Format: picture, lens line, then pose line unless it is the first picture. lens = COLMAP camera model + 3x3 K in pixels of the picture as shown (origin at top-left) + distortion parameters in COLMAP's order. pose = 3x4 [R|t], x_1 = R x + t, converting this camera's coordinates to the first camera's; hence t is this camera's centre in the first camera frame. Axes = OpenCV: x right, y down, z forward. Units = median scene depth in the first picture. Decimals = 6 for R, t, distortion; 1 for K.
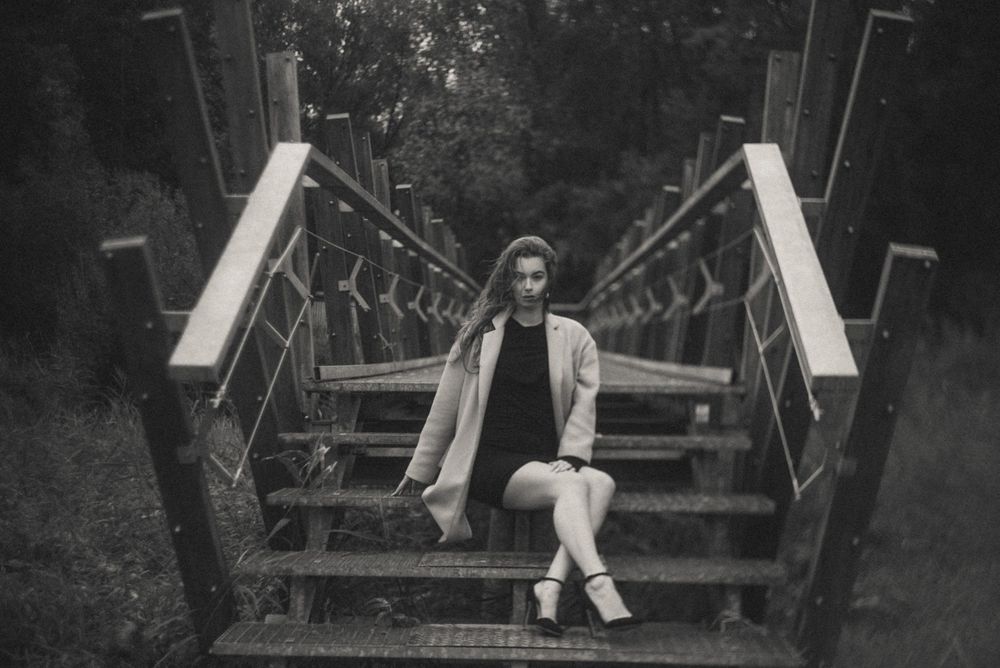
lens RADIAL K [[1611.8, 0, 472.7], [0, 1611.8, 361.1], [0, 0, 1]] dist [0.045192, -0.007806]
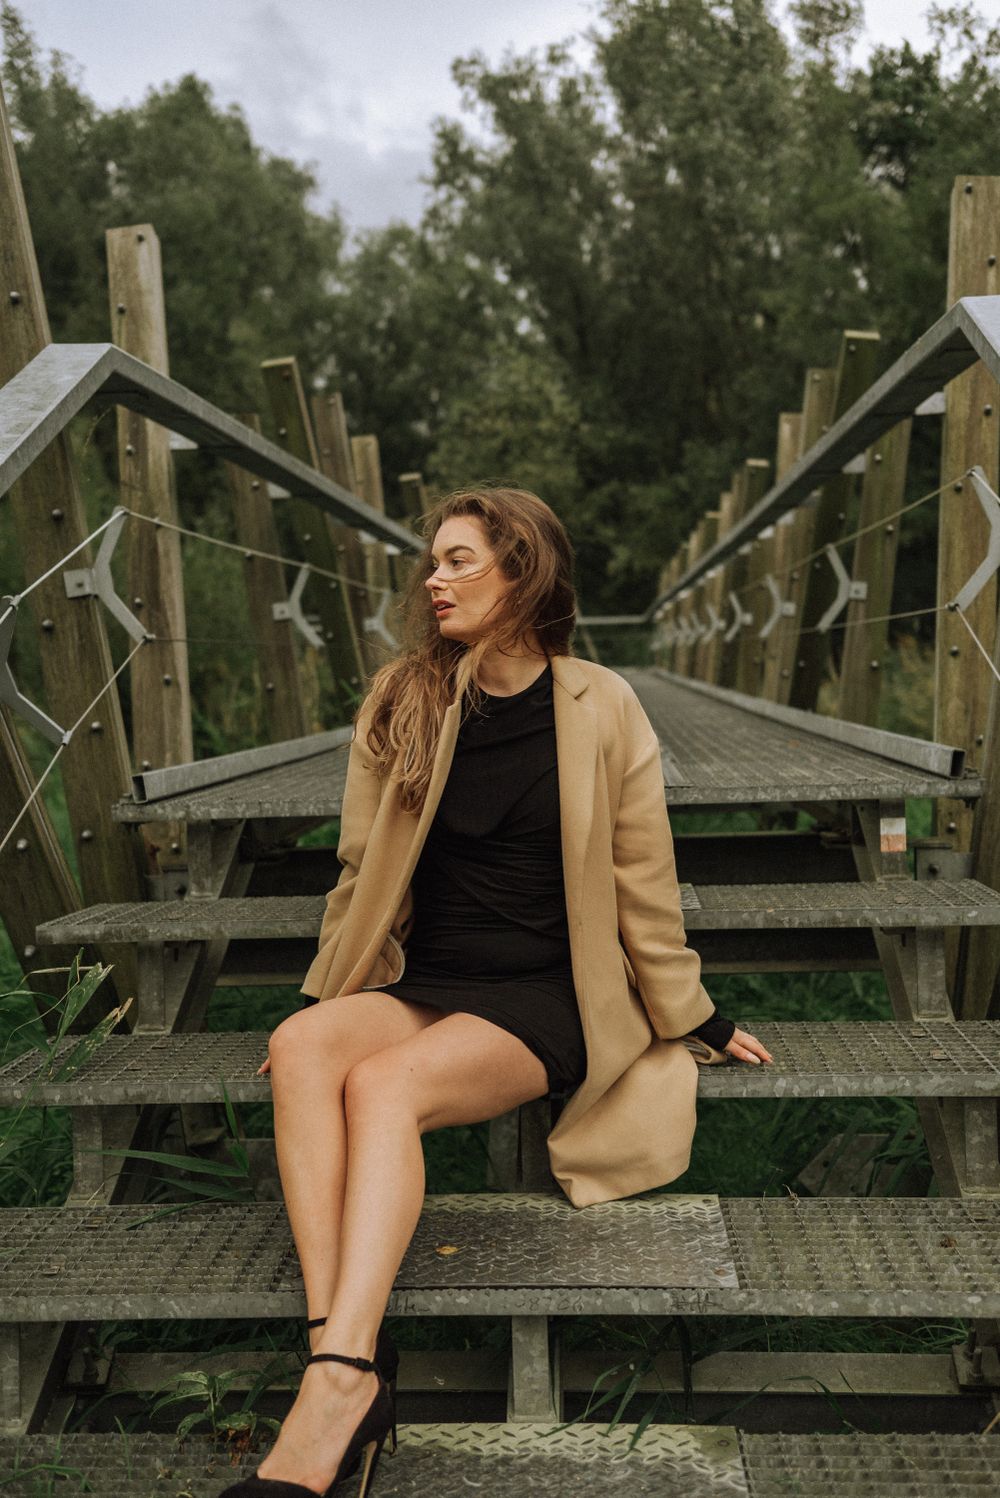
lens RADIAL K [[1623.6, 0, 494.6], [0, 1623.6, 749.2], [0, 0, 1]] dist [0.109372, -0.002952]
pose [[0.998704, -0.042523, -0.027958, 0.030838], [0.043718, 0.998092, 0.043598, -0.021644], [0.026050, -0.044764, 0.998658, 0.459636]]
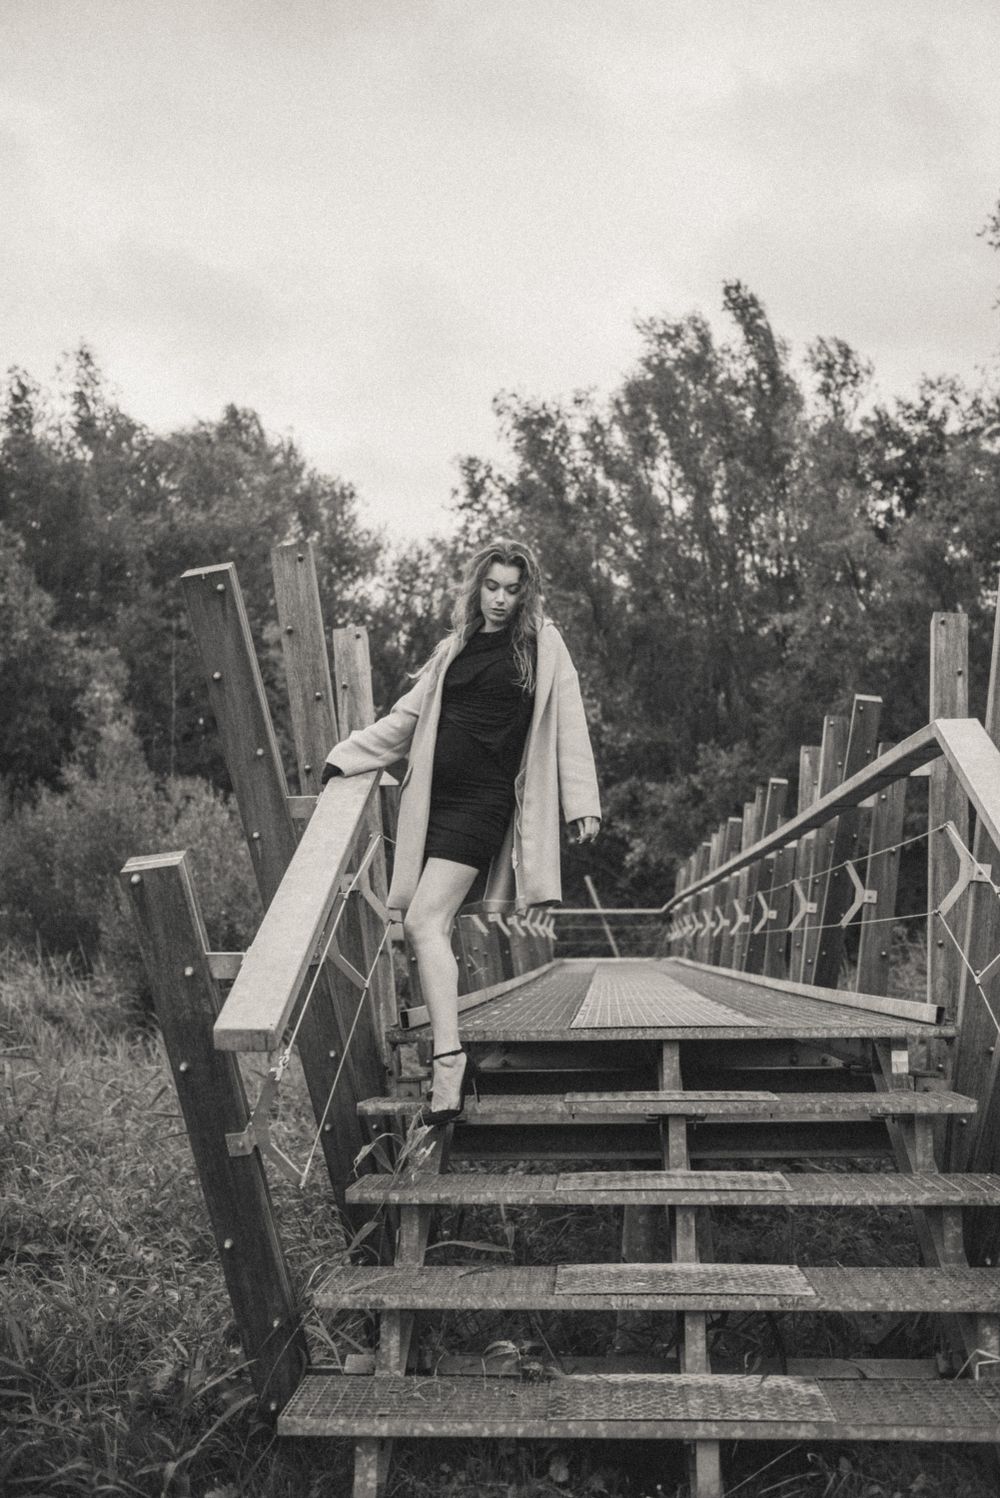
lens RADIAL K [[1654.4, 0, 504.8], [0, 1654.4, 784.9], [0, 0, 1]] dist [-0.013624, 0.033713]
pose [[0.999654, -0.021266, -0.015503, -0.031391], [0.019463, 0.993920, -0.108368, -0.016938], [0.017714, 0.108029, 0.993990, 0.180283]]
